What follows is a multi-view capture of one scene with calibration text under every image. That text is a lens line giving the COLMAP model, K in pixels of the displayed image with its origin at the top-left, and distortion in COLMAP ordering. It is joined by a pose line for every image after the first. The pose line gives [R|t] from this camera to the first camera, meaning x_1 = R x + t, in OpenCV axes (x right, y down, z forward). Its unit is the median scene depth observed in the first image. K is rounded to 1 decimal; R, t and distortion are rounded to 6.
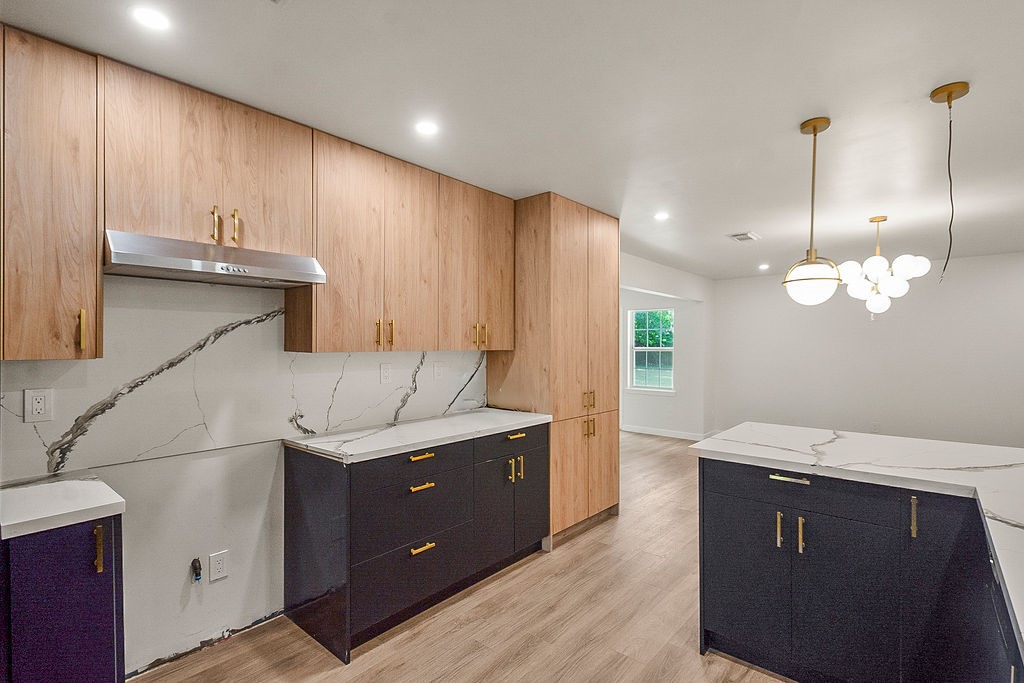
lens RADIAL K [[482.9, 0, 513.4], [0, 482.9, 345.6], [0, 0, 1]] dist [0.014237, -0.000755]
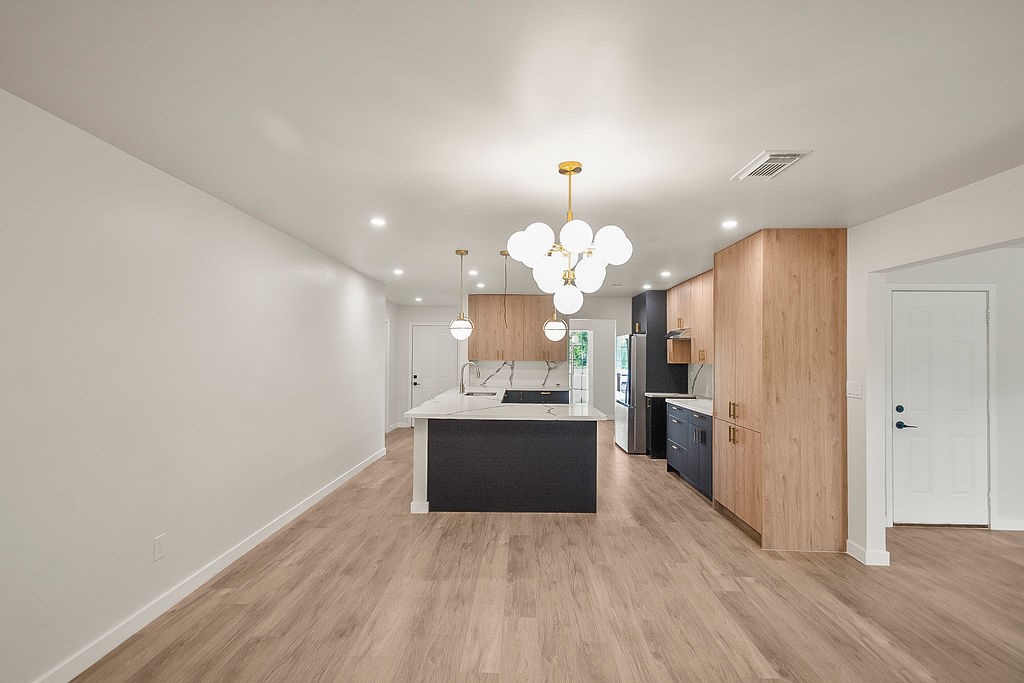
lens RADIAL K [[492.7, 0, 512.1], [0, 492.7, 346.3], [0, 0, 1]] dist [0.036663, -0.018144]
pose [[-0.769807, -0.017661, -0.638032, 1.673319], [-0.010260, 0.999830, -0.015297, -0.022843], [0.638194, -0.005229, -0.769858, 1.997044]]
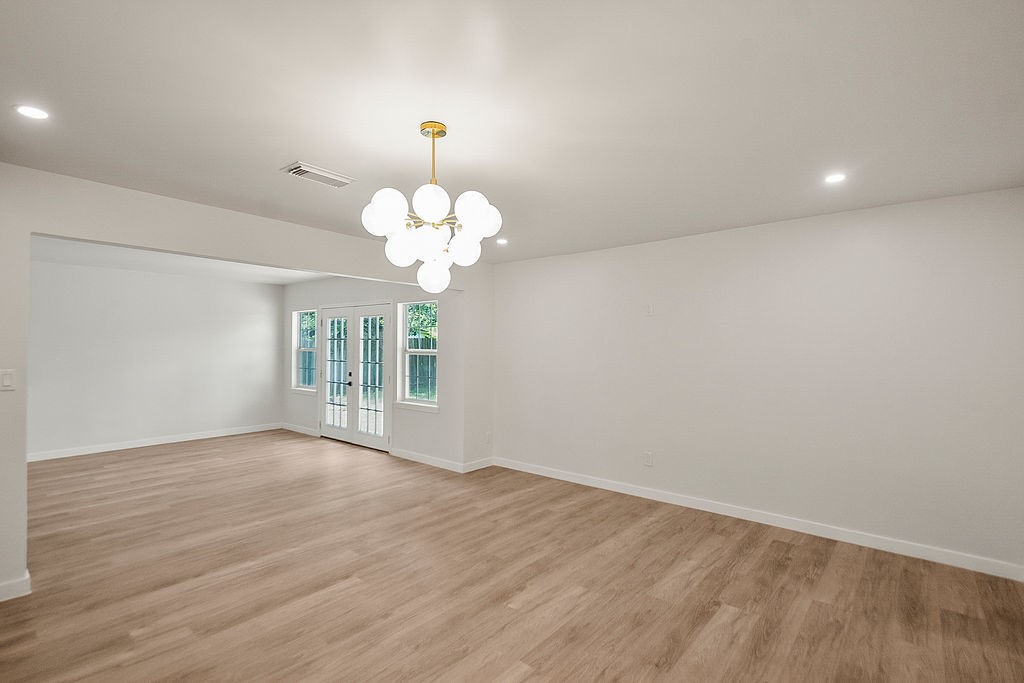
lens RADIAL K [[482.9, 0, 513.4], [0, 482.9, 345.6], [0, 0, 1]] dist [0.014237, -0.000755]
pose [[0.999867, 0.004345, 0.015689, 1.149465], [-0.004361, 0.999990, 0.001002, -0.011264], [-0.015685, -0.001071, 0.999876, 0.600527]]
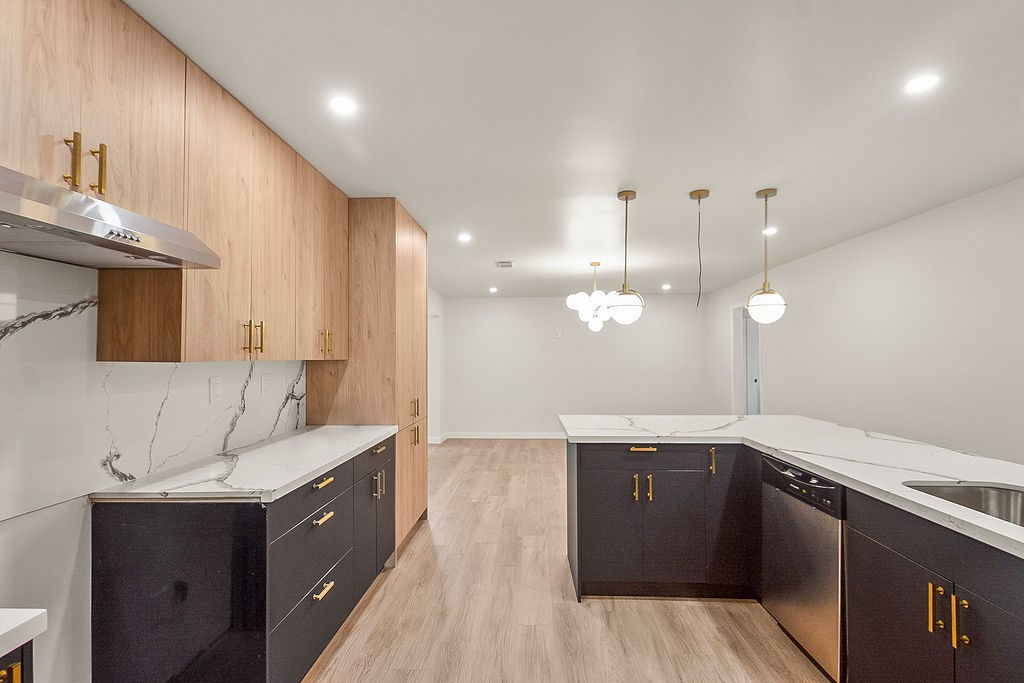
lens RADIAL K [[478.1, 0, 516.2], [0, 478.1, 350.1], [0, 0, 1]] dist [0.016728, -0.010605]
pose [[0.782853, 0.005069, 0.622186, -0.382516], [0.005549, 0.999870, -0.015128, 0.008409], [-0.622182, 0.015295, 0.782723, 0.103303]]
